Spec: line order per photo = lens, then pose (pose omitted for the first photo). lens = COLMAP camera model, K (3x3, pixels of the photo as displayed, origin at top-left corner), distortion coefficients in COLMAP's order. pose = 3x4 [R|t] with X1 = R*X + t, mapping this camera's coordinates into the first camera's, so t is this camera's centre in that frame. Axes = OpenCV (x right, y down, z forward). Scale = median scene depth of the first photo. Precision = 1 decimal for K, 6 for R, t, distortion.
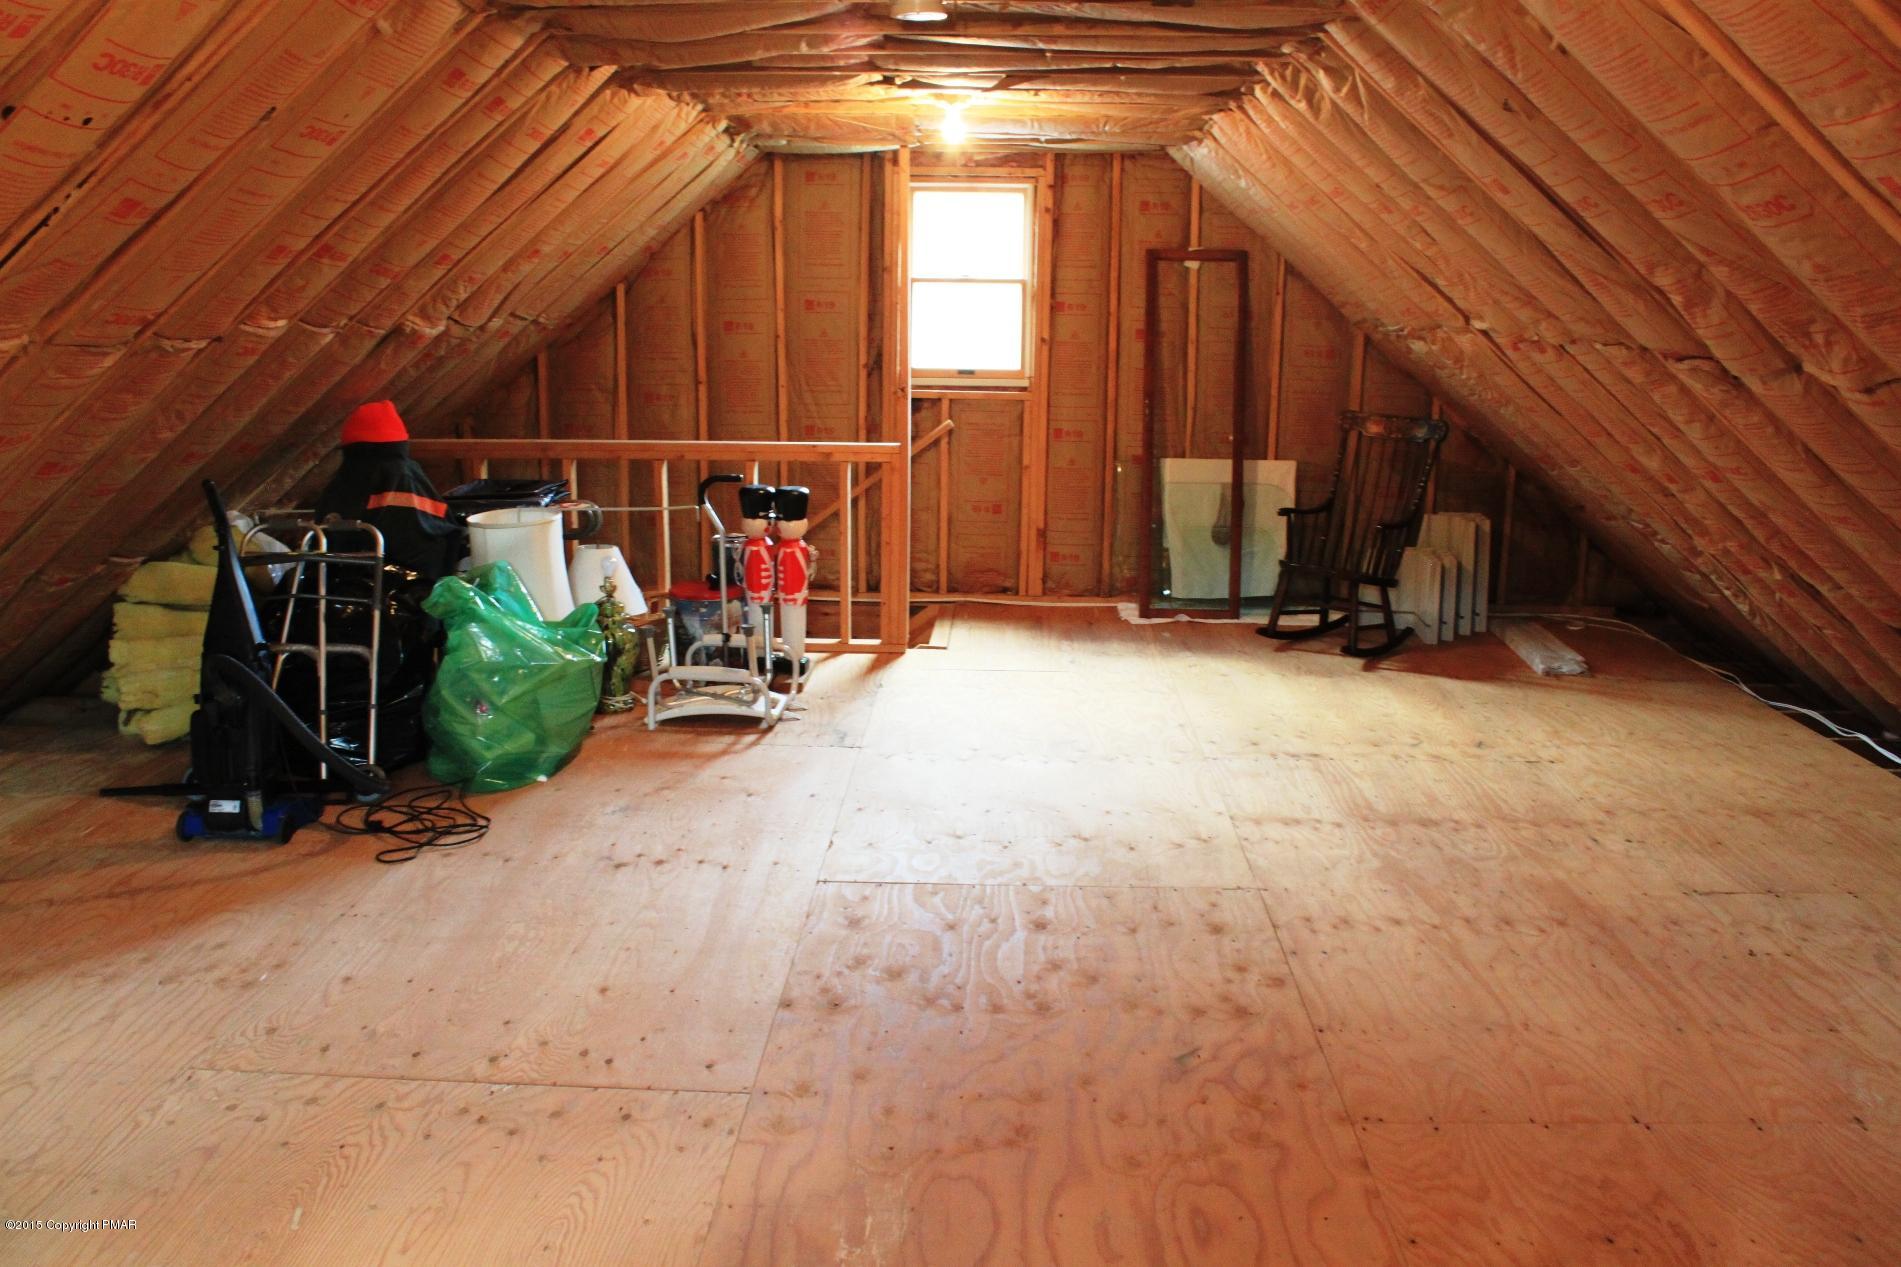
lens RADIAL K [[1571.5, 0, 960.6], [0, 1571.5, 615.1], [0, 0, 1]] dist [-0.172427, 0.163148]
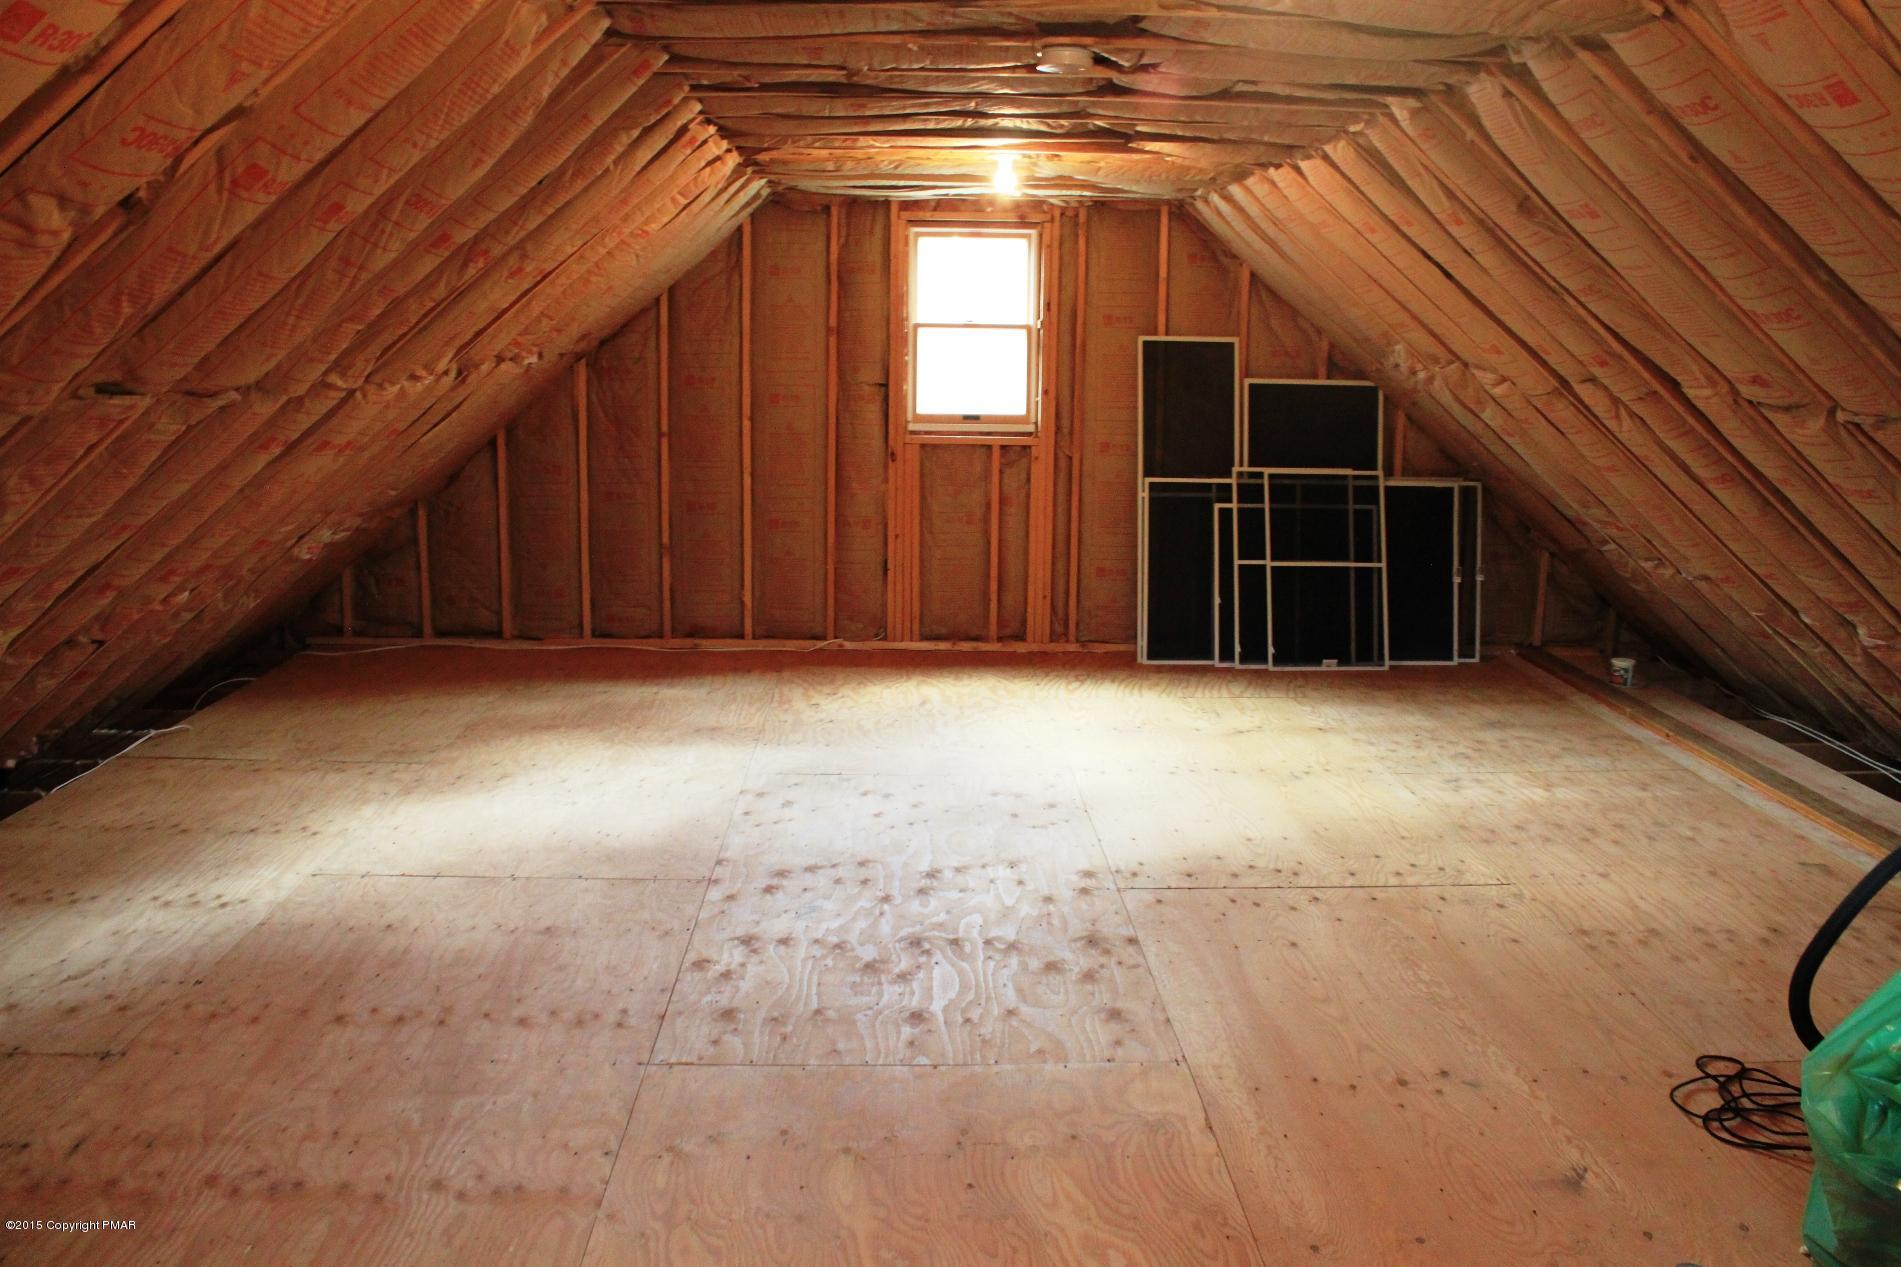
lens RADIAL K [[1571.5, 0, 960.6], [0, 1571.5, 615.1], [0, 0, 1]] dist [-0.172427, 0.163148]
pose [[-0.997388, -0.010519, -0.071458, 0.086157], [-0.037234, 0.922631, 0.383883, -0.348760], [0.061892, 0.385541, -0.920612, 1.622218]]
